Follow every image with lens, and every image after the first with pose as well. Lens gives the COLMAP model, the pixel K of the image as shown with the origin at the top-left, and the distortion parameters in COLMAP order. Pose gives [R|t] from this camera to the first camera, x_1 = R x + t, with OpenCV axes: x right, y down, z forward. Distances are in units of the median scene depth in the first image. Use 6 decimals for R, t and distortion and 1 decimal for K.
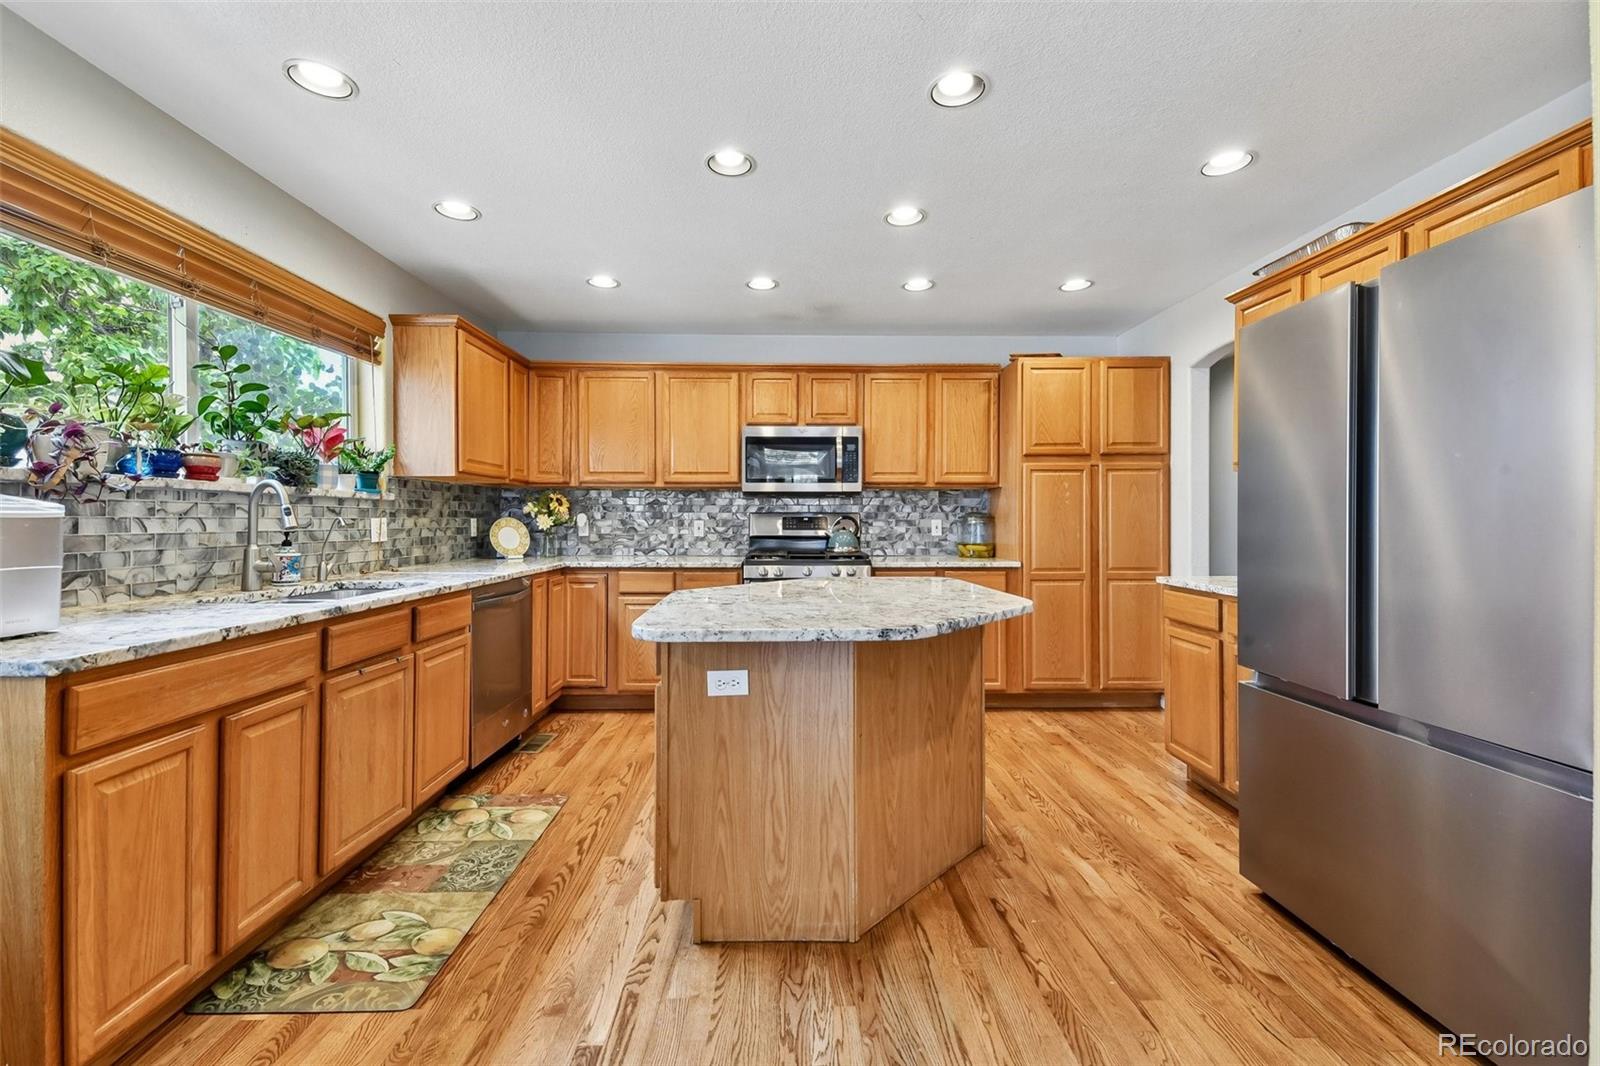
lens RADIAL K [[662.8, 0, 787.7], [0, 662.8, 521.9], [0, 0, 1]] dist [0.018452, -0.000176]
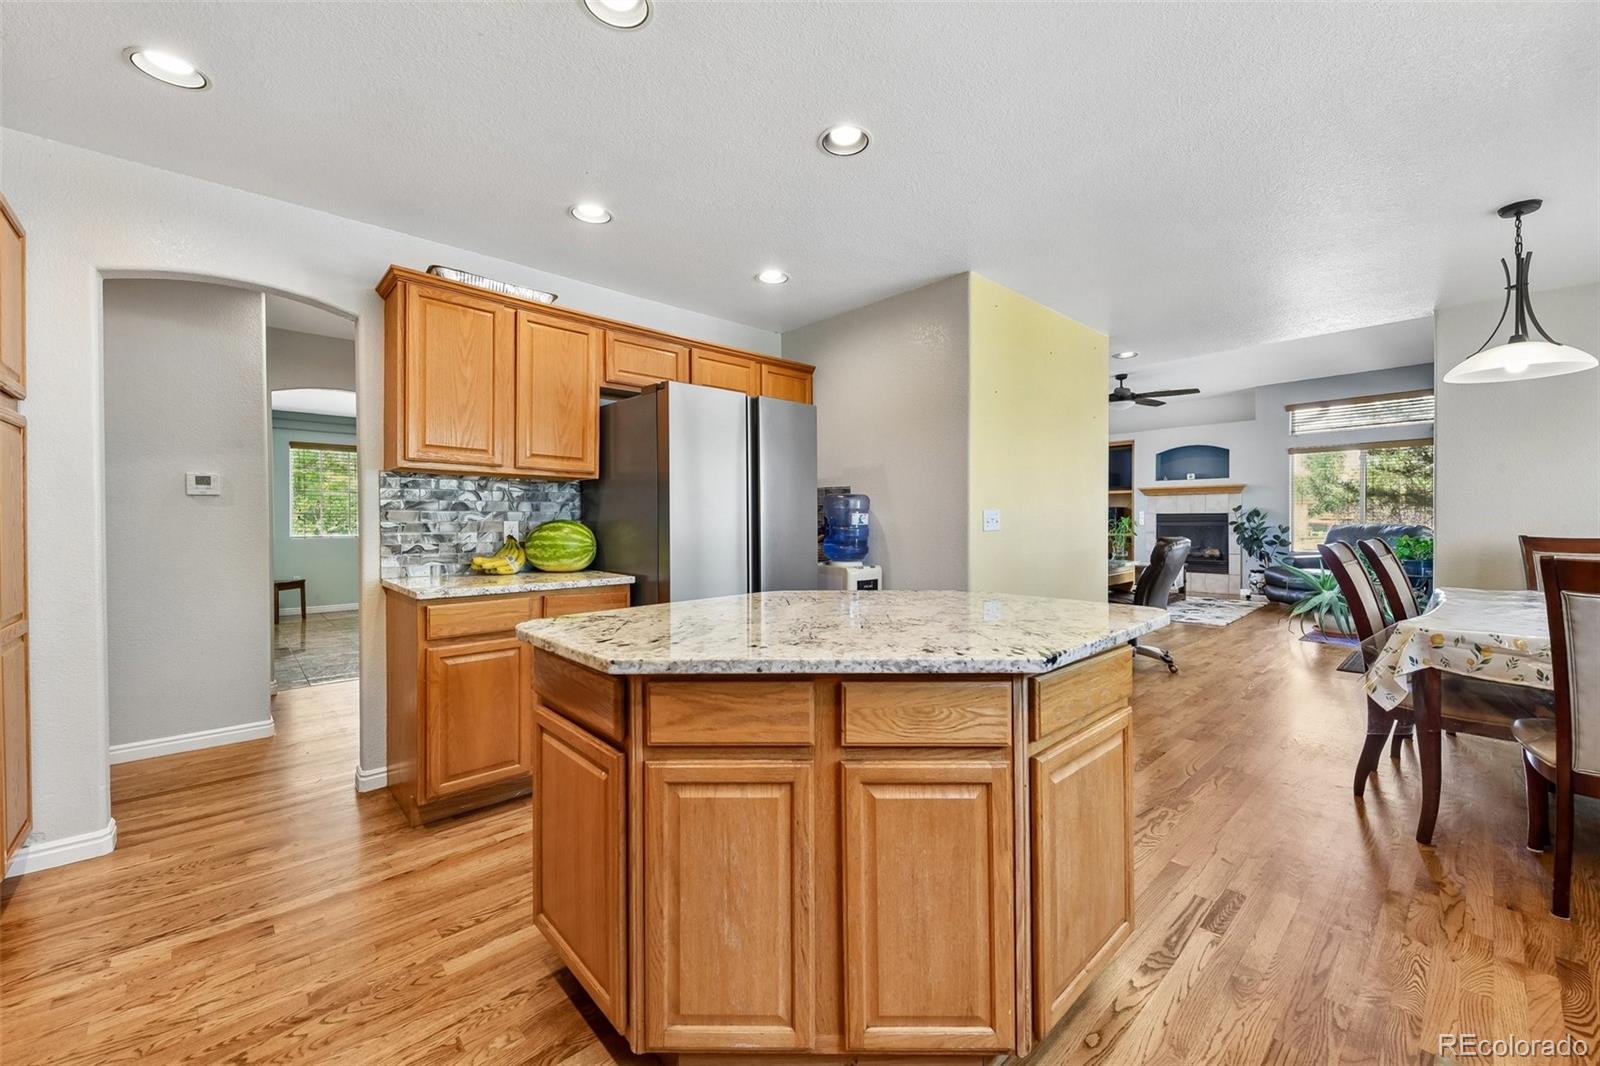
lens RADIAL K [[631.0, 0, 803.5], [0, 631.0, 522.5], [0, 0, 1]] dist [0.013284, -0.006103]
pose [[-0.675815, -0.004060, 0.737061, -0.296489], [0.002800, 0.999963, 0.008076, -0.007615], [-0.737066, 0.007522, -0.675778, 1.071677]]
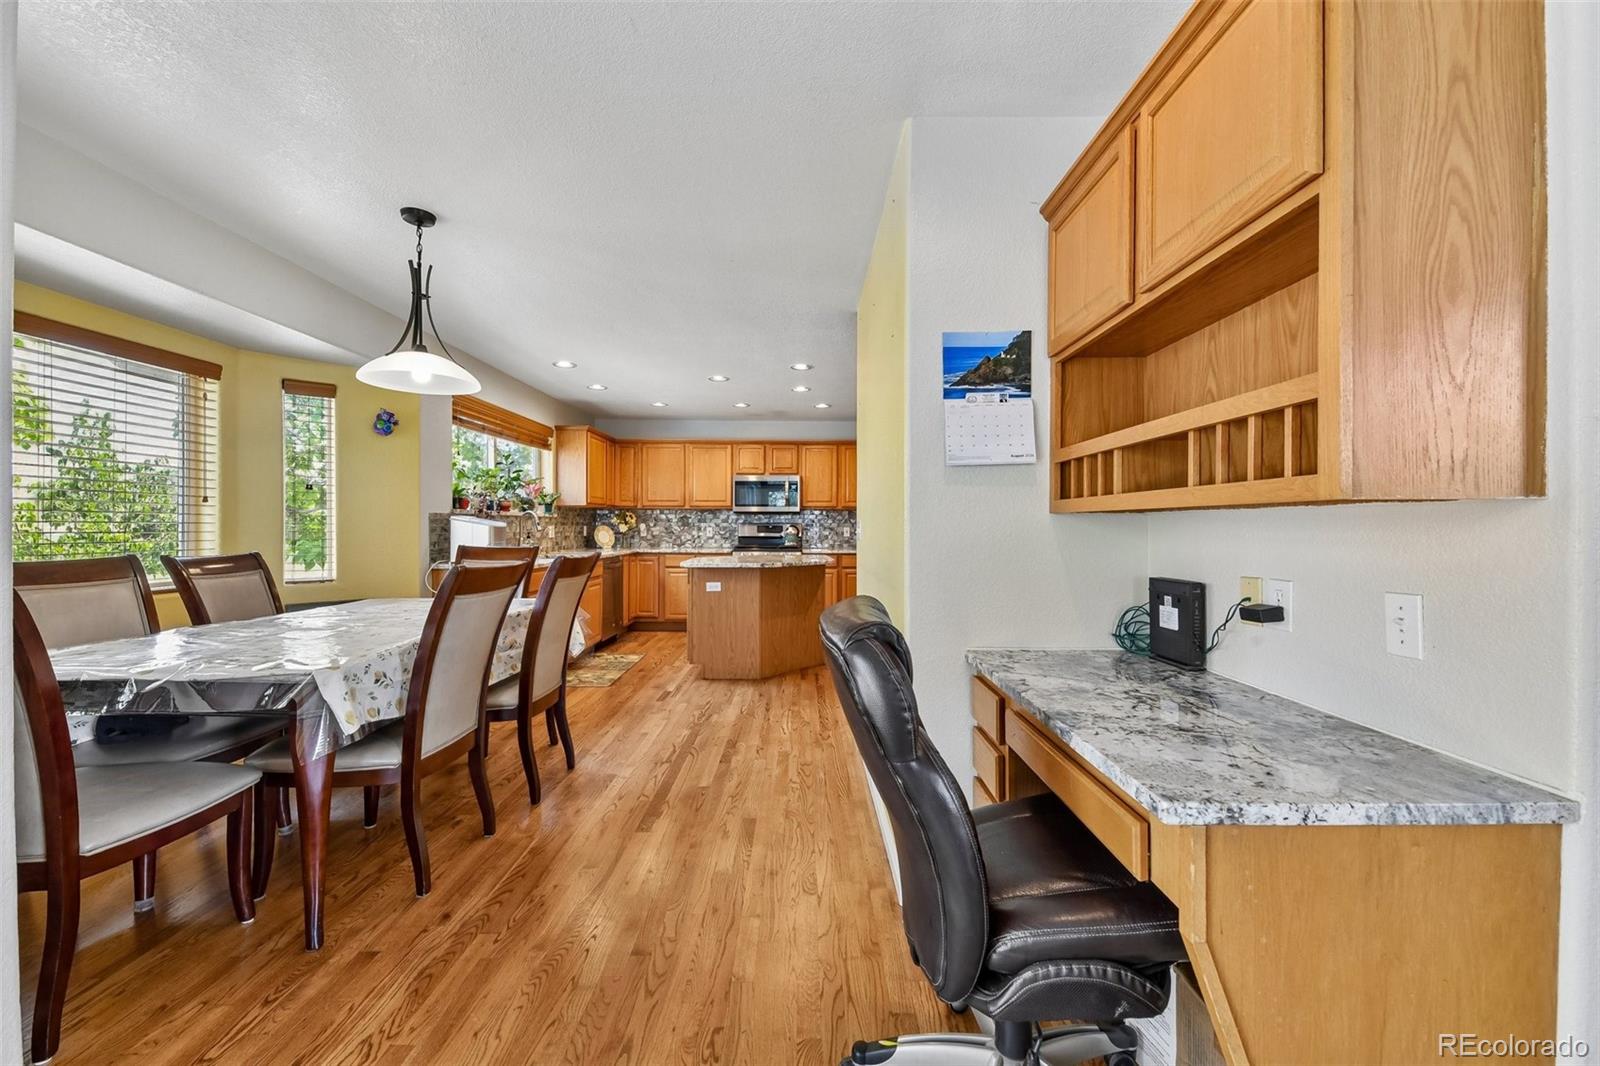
lens RADIAL K [[631.0, 0, 815.2], [0, 631.0, 530.6], [0, 0, 1]] dist [0.013284, -0.006103]
pose [[0.999881, 0.003106, 0.015114, 0.164048], [-0.003189, 0.999980, 0.005500, -0.004854], [-0.015096, -0.005547, 0.999871, -0.919006]]
